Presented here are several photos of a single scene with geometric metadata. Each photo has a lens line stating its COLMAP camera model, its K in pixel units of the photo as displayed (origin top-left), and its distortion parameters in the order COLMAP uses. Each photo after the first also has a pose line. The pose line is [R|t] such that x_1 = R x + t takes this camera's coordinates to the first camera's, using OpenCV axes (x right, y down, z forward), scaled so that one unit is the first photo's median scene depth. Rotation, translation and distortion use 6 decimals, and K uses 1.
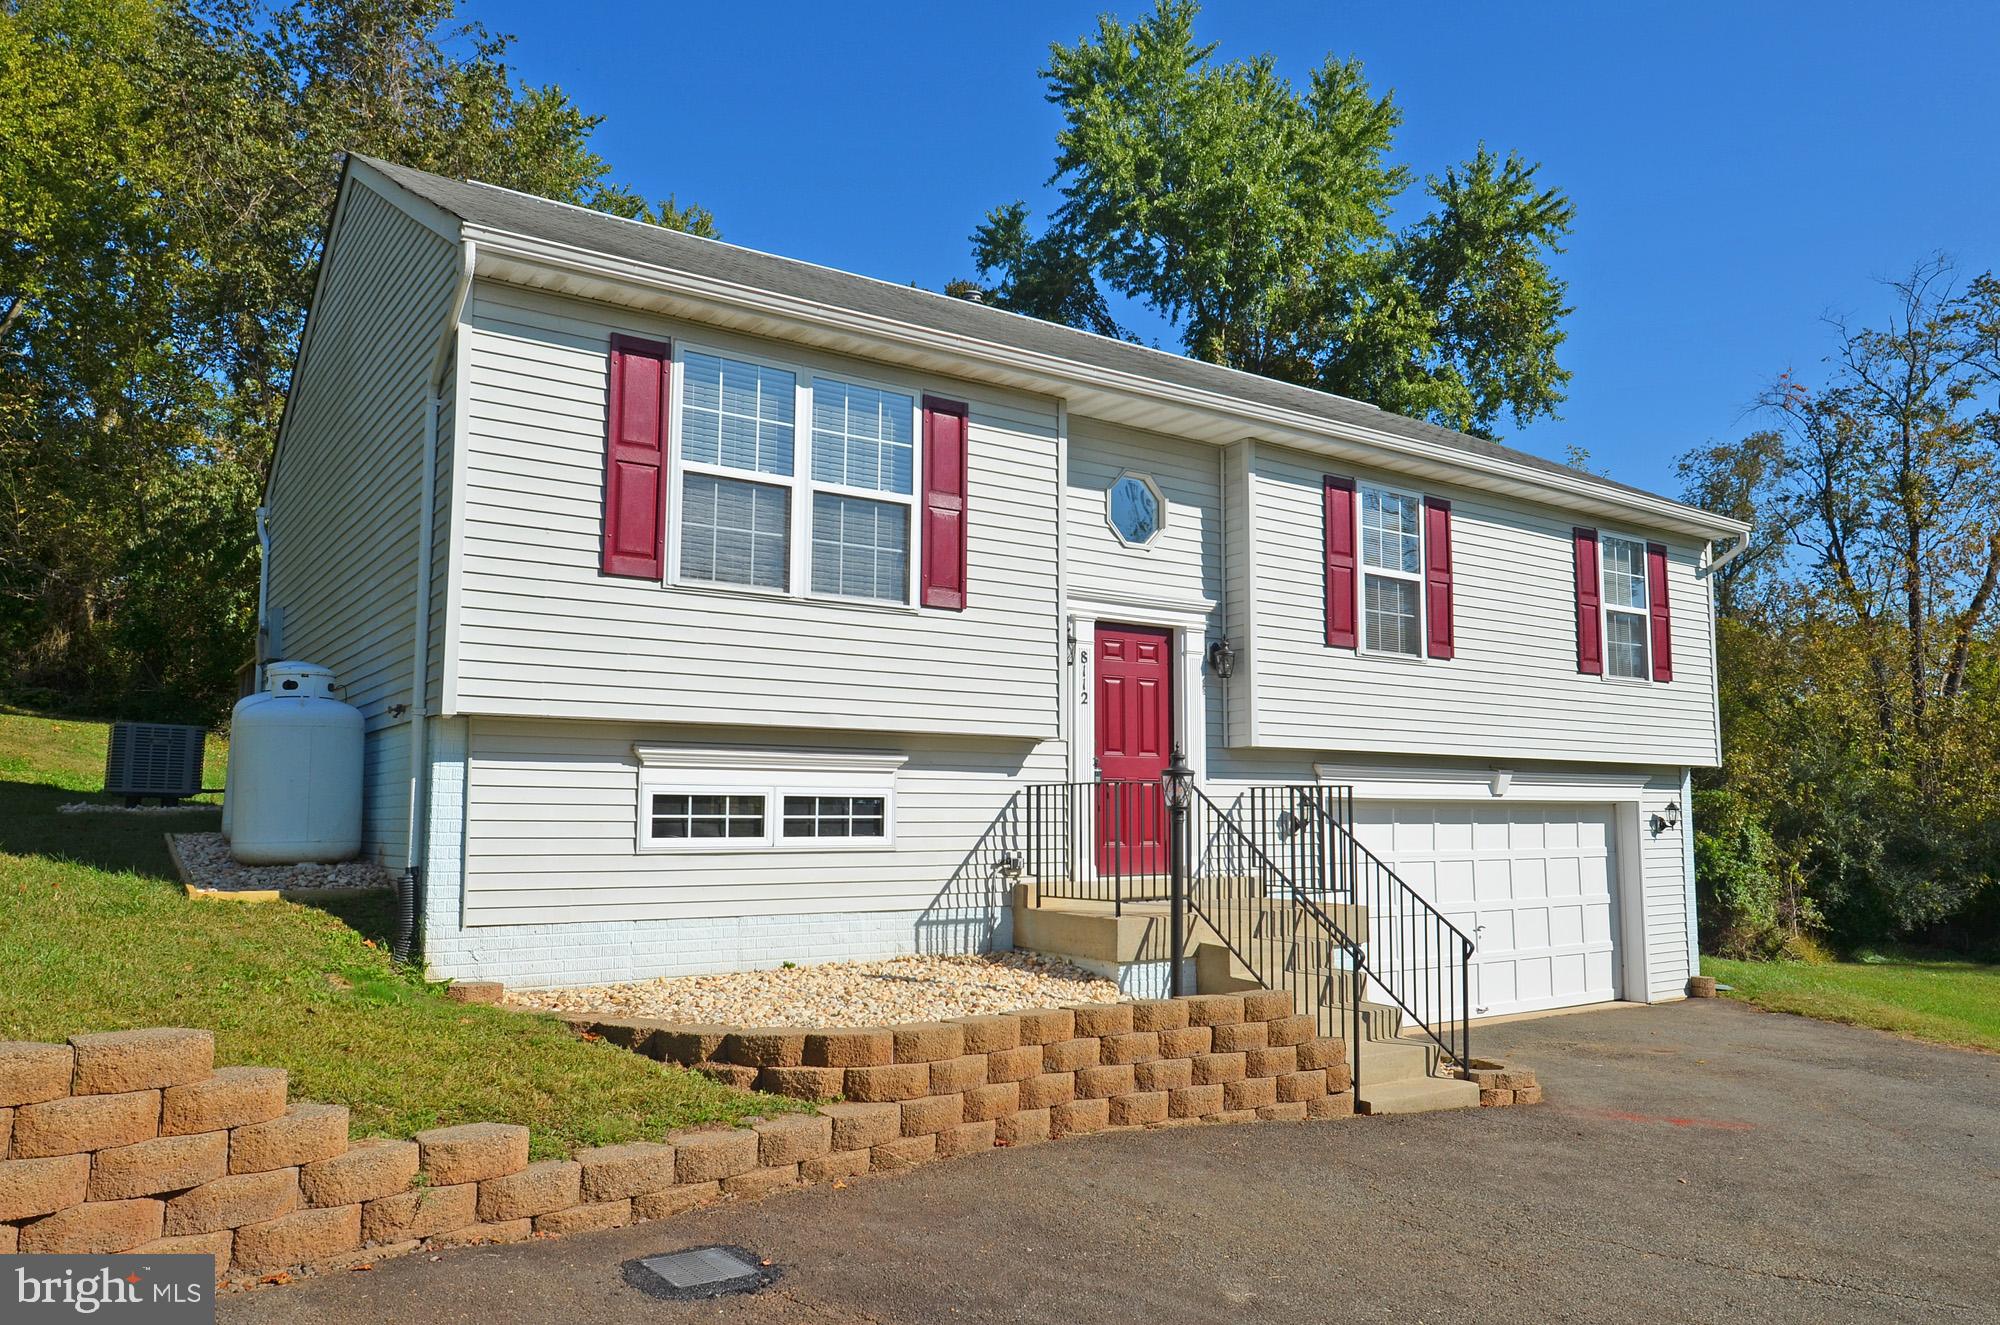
lens RADIAL K [[1409.8, 0, 1017.6], [0, 1409.8, 671.8], [0, 0, 1]] dist [0.008297, -0.013118]
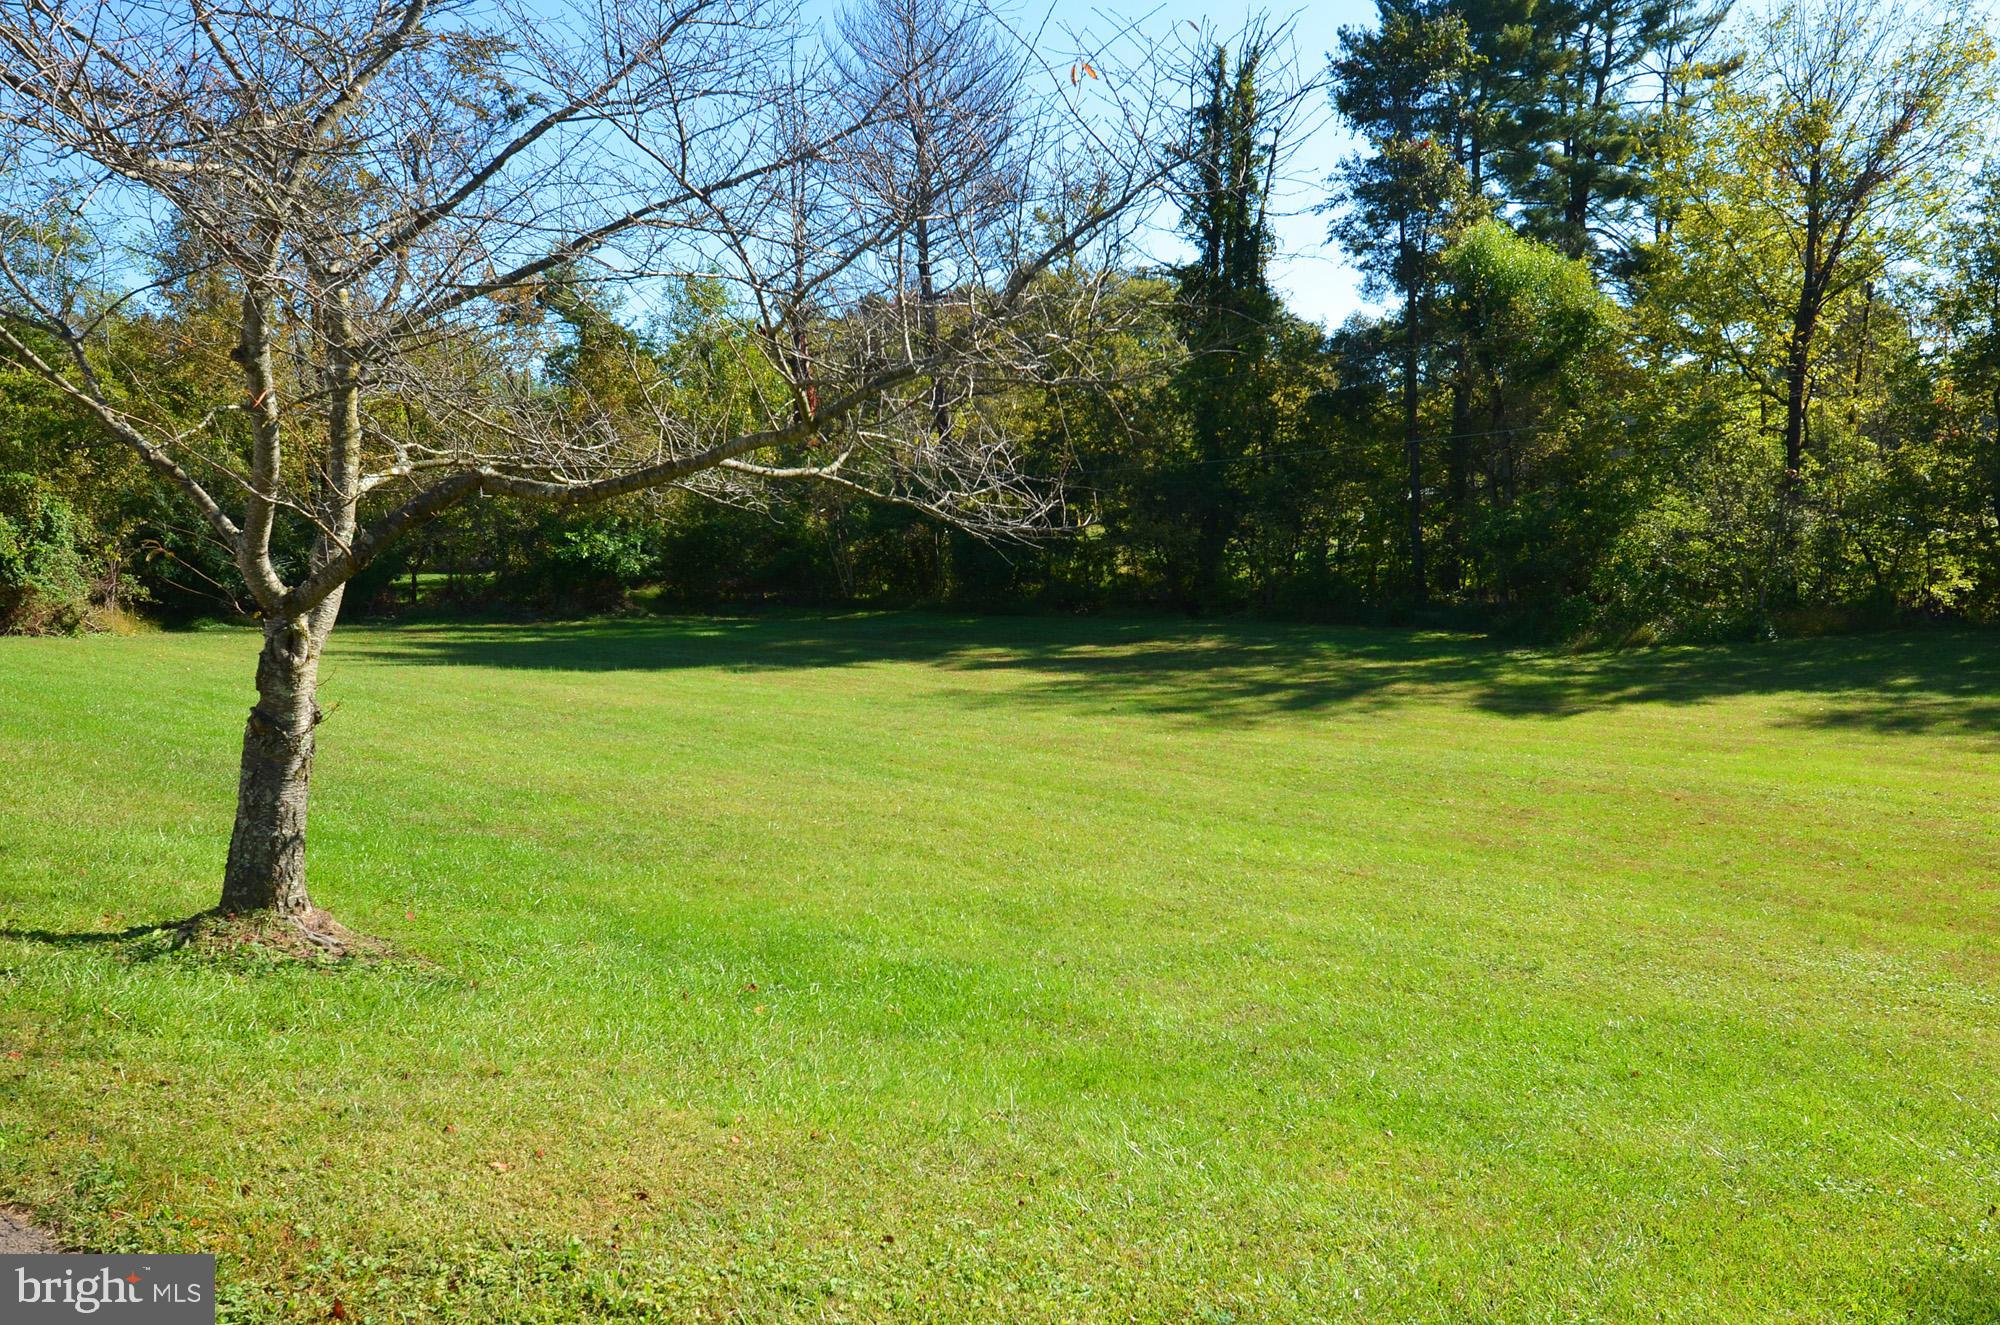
lens RADIAL K [[1409.8, 0, 1002.8], [0, 1409.8, 668.0], [0, 0, 1]] dist [0.008297, -0.013118]
pose [[0.644562, -0.093383, 0.758828, 0.600948], [-0.072216, 0.980639, 0.182021, -0.048981], [-0.761134, -0.172123, 0.625339, -0.681256]]
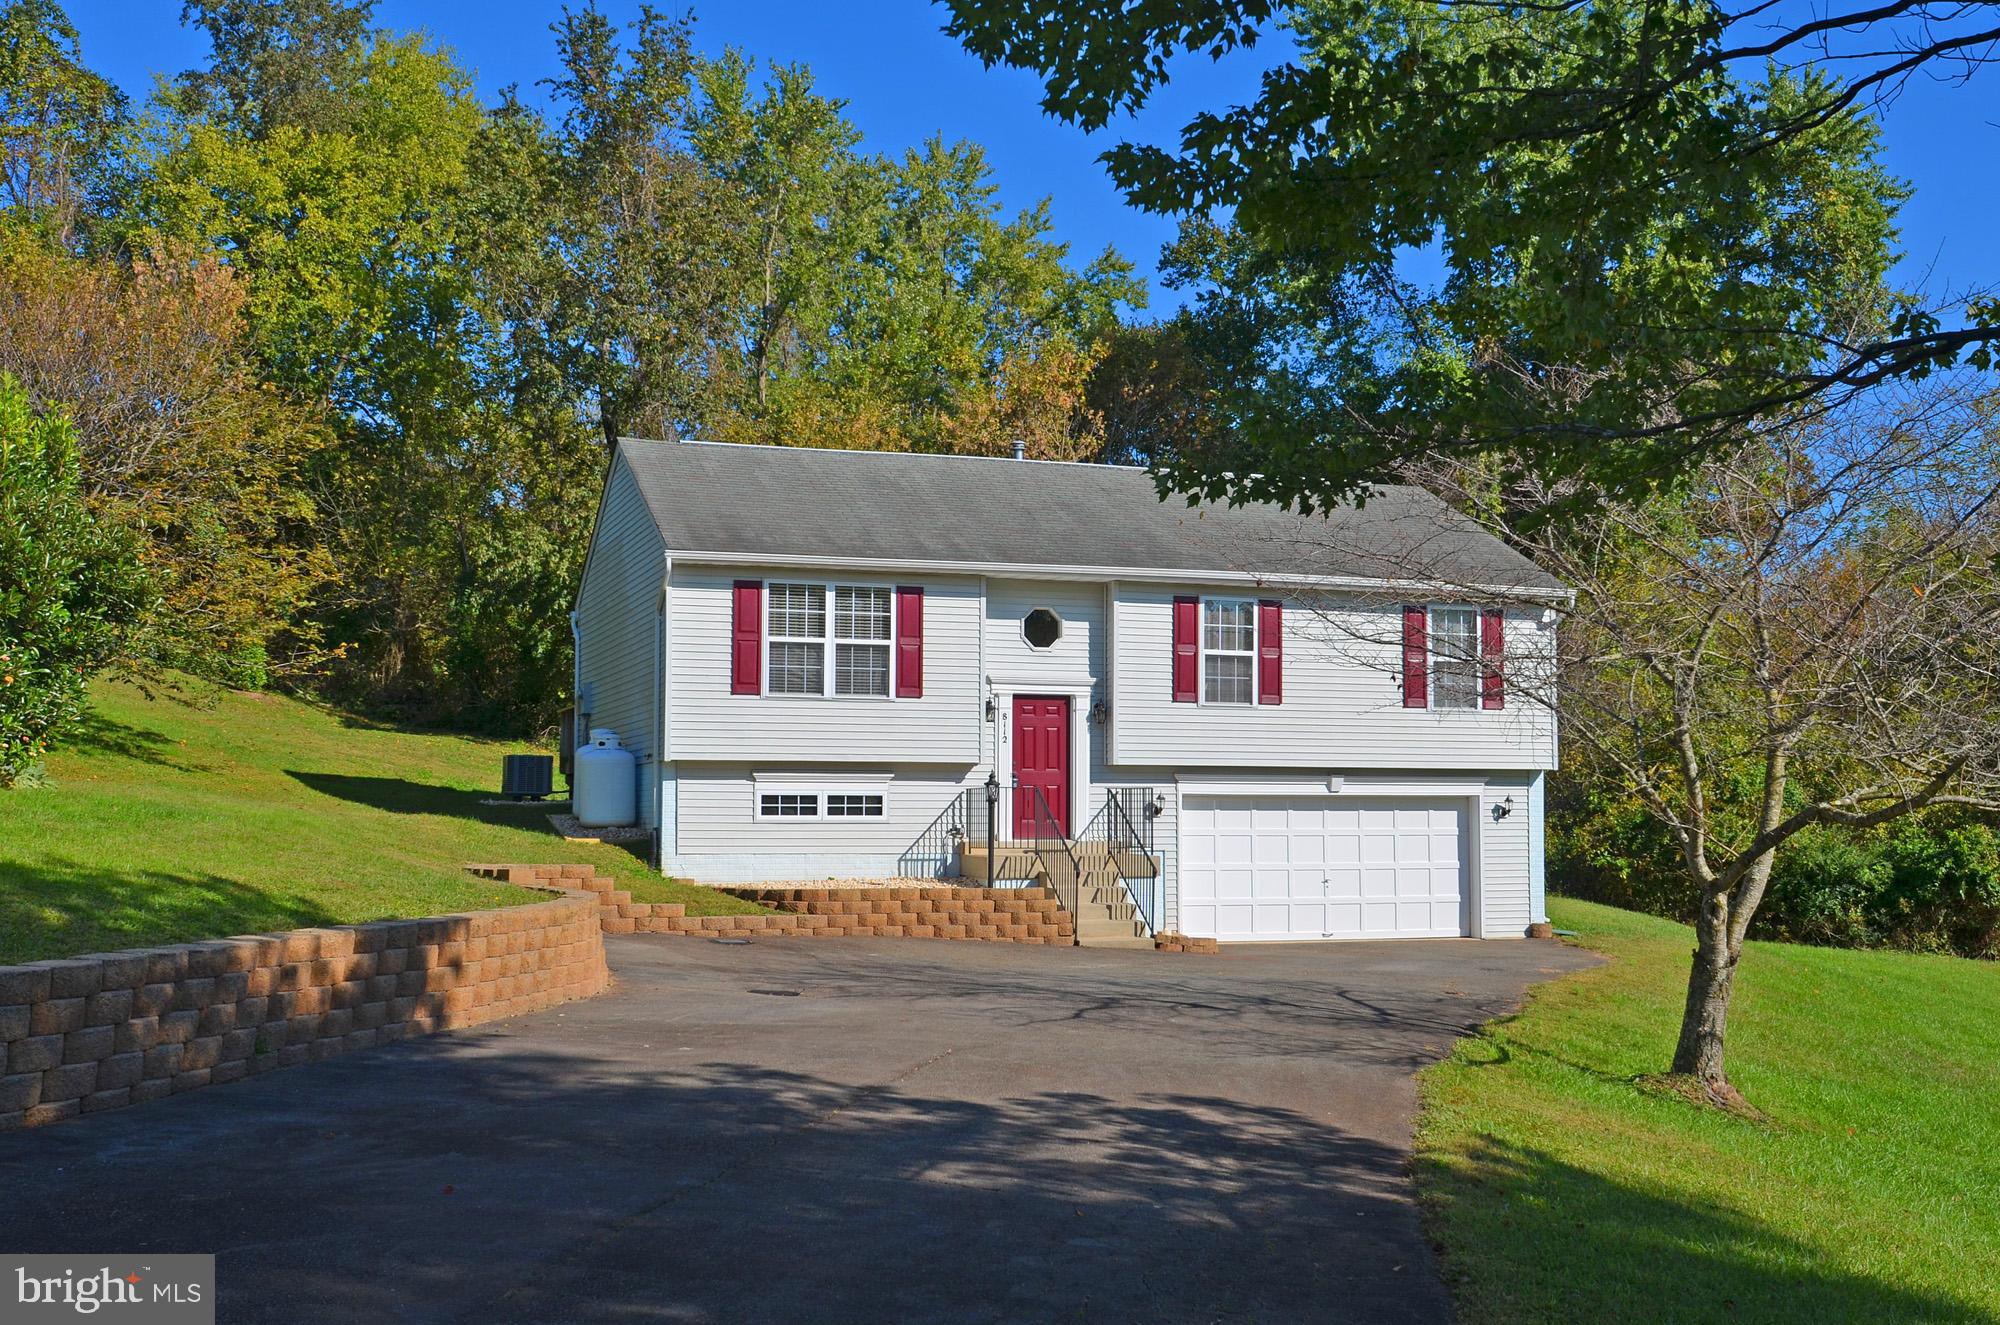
lens RADIAL K [[2149.8, 0, 1000.5], [0, 2149.8, 672.7], [0, 0, 1]] dist [0.007185, 0.000000]
pose [[0.962870, -0.018645, -0.269320, 0.803028], [0.028240, 0.999095, 0.031797, -0.157887], [0.268484, -0.038222, 0.962526, -1.673493]]
